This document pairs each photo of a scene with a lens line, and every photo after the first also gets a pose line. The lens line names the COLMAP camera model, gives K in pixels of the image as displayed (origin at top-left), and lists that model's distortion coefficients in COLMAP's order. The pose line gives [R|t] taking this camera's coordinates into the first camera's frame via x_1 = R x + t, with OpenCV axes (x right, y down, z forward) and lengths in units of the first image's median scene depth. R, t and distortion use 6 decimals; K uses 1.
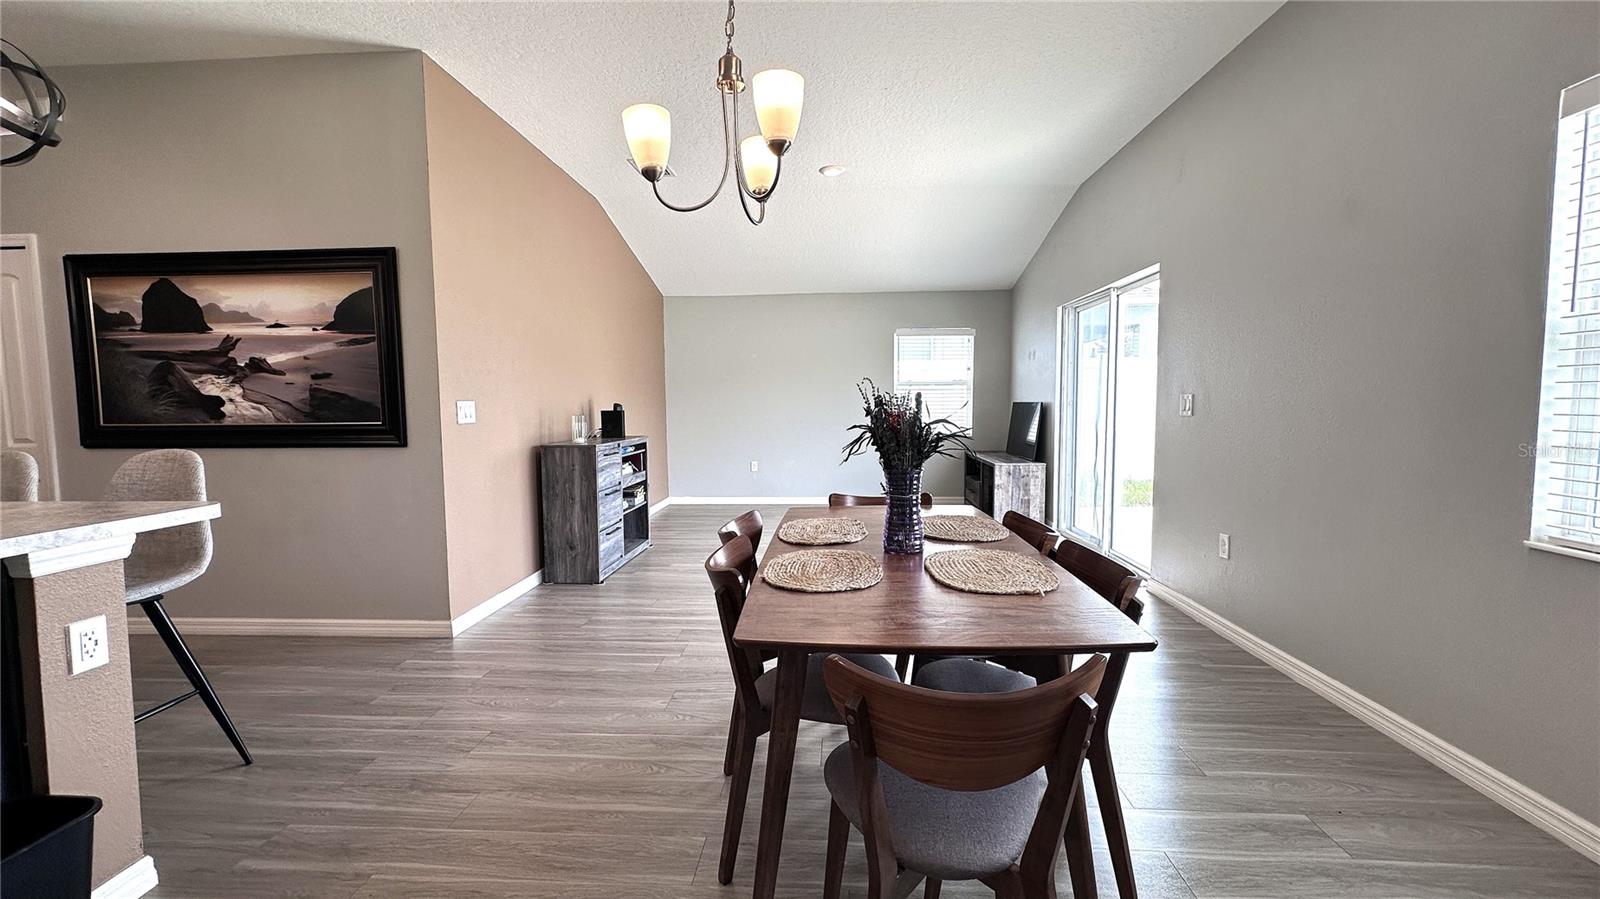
lens RADIAL K [[639.8, 0, 800.4], [0, 639.8, 446.4], [0, 0, 1]] dist [0.000337, 0.000515]
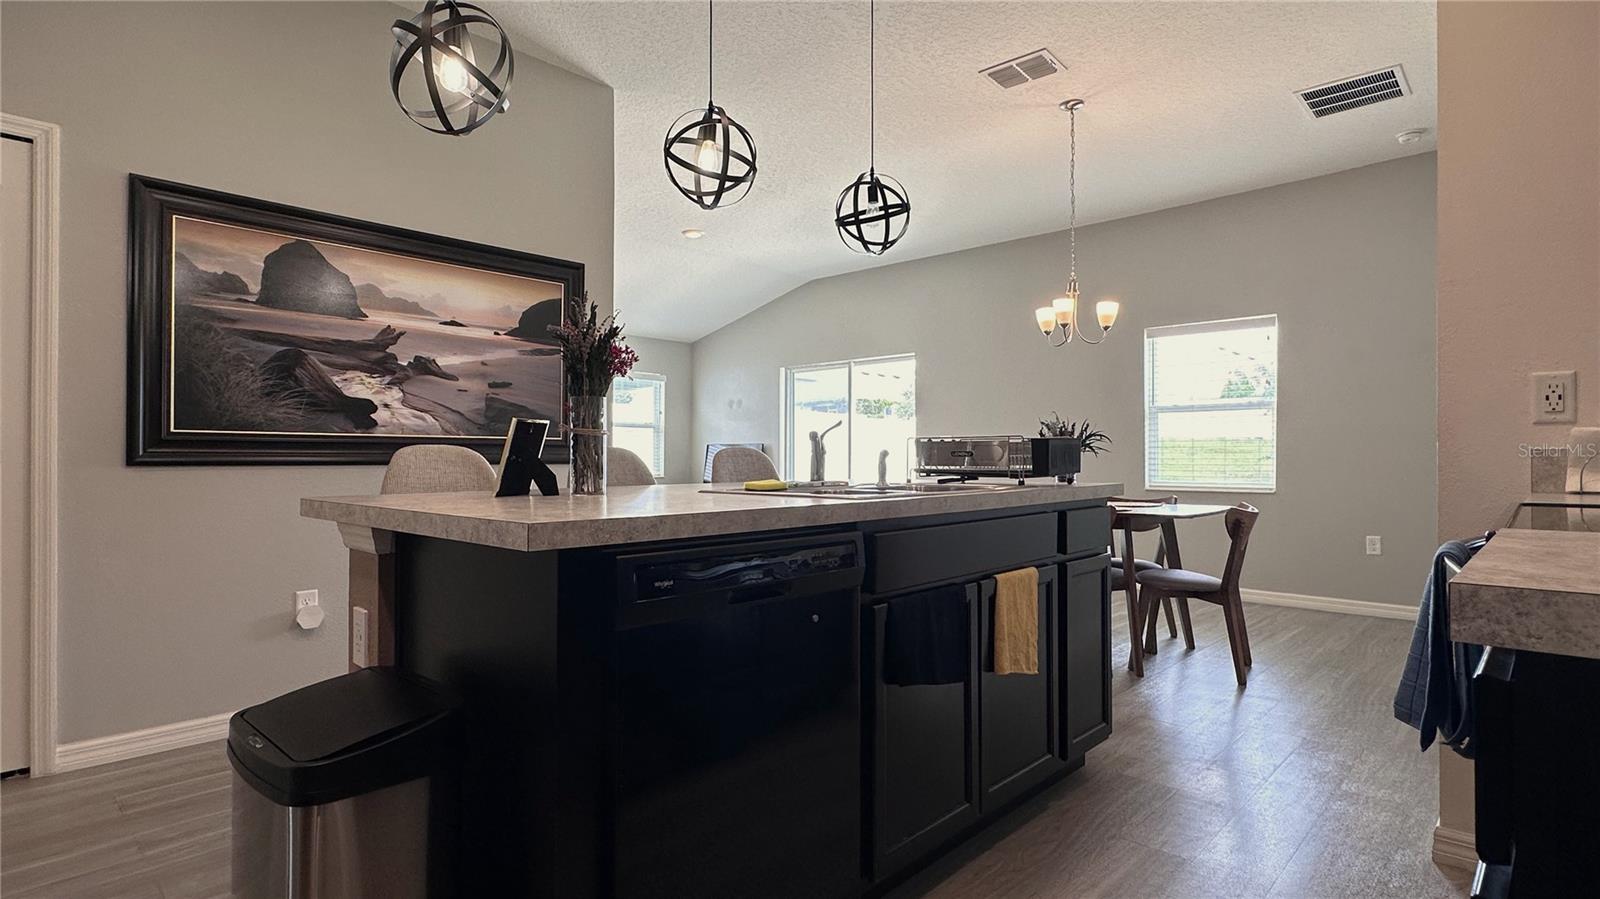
lens RADIAL K [[797.8, 0, 800.0], [0, 797.8, 449.5], [0, 0, 1]] dist [0.001340, 0.000140]
pose [[0.639354, 0.016053, 0.768745, -1.336263], [0.048248, 0.996974, -0.060947, 0.069786], [-0.767398, 0.076057, 0.636645, -0.035962]]
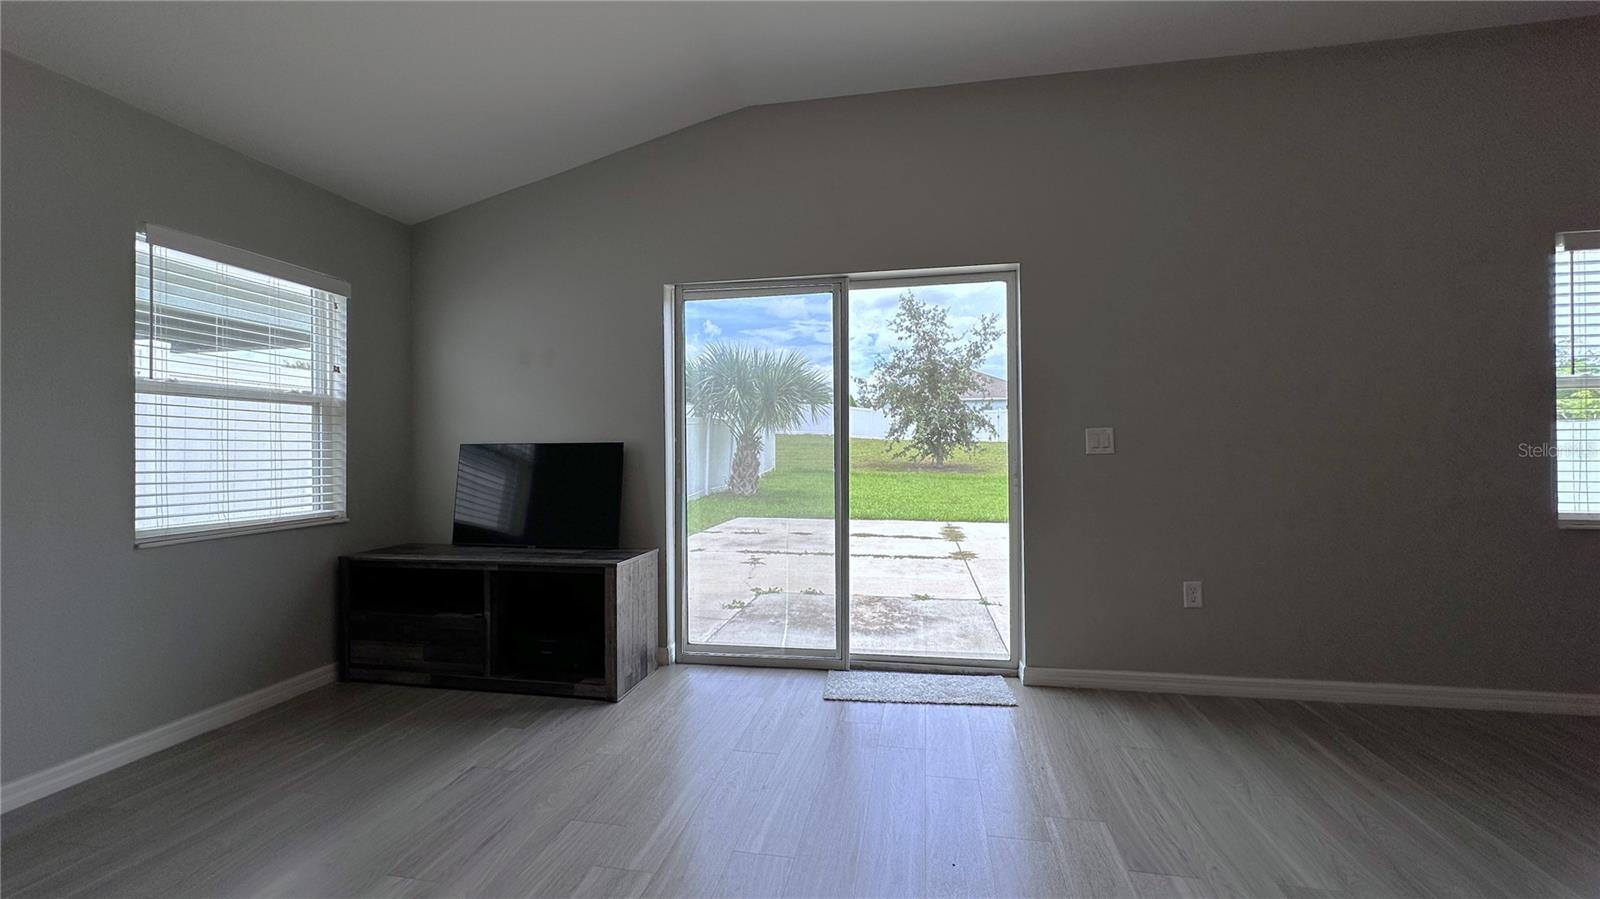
lens RADIAL K [[639.8, 0, 800.4], [0, 639.8, 446.4], [0, 0, 1]] dist [0.000337, 0.000515]
pose [[0.117203, 0.017717, 0.992950, -0.302016], [0.075524, 0.996786, -0.026700, -0.069799], [-0.990232, 0.078121, 0.115489, 1.401894]]
